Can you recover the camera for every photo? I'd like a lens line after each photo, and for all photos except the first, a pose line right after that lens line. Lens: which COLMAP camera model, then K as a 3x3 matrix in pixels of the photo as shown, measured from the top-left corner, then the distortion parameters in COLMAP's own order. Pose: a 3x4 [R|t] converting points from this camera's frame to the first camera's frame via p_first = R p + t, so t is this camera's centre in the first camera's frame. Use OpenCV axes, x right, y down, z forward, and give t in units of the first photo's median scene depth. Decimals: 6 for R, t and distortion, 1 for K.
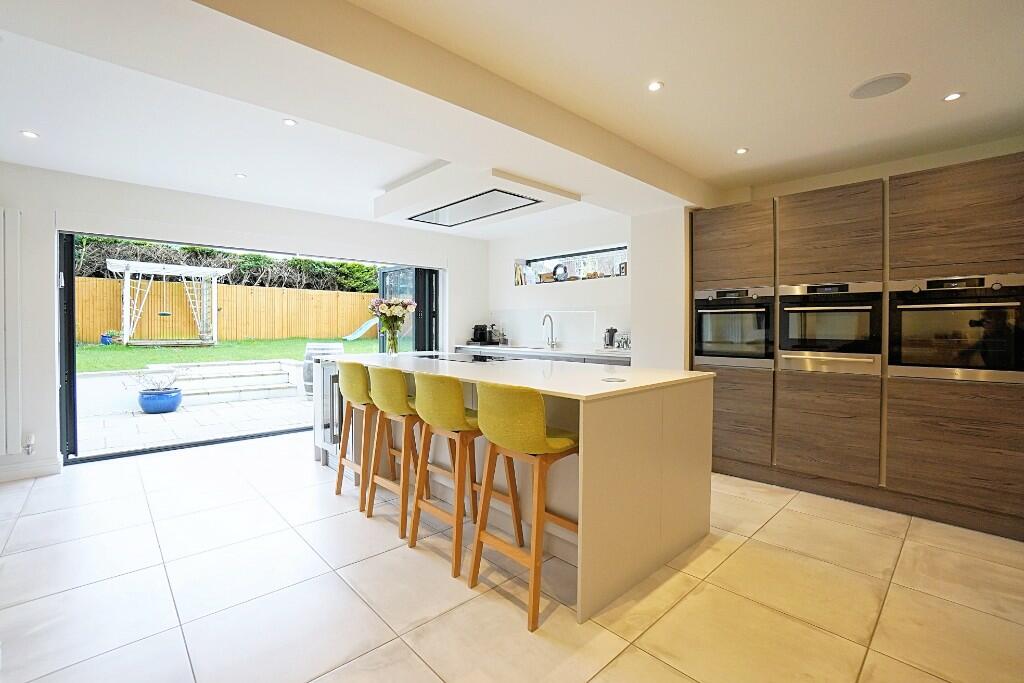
lens RADIAL K [[454.6, 0, 502.3], [0, 454.6, 336.4], [0, 0, 1]] dist [-0.045187, 0.011354]
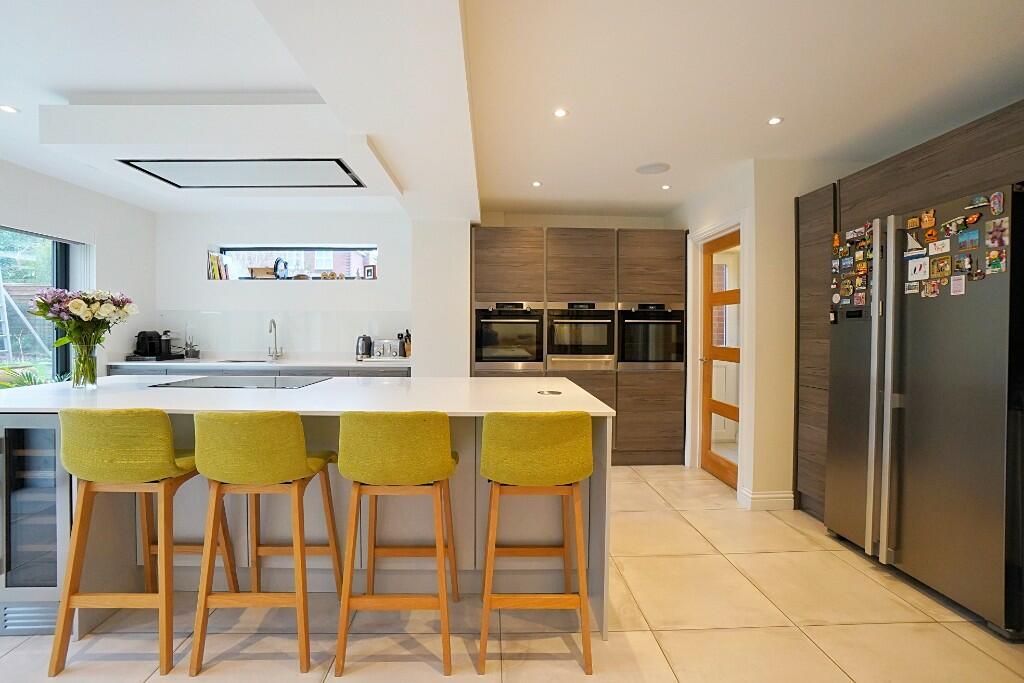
lens RADIAL K [[454.6, 0, 507.1], [0, 454.6, 335.4], [0, 0, 1]] dist [-0.045187, 0.011354]
pose [[0.655702, -0.009016, 0.754966, -0.324427], [0.014797, 0.999890, -0.000910, -0.017434], [-0.754874, 0.011768, 0.655764, 0.230414]]
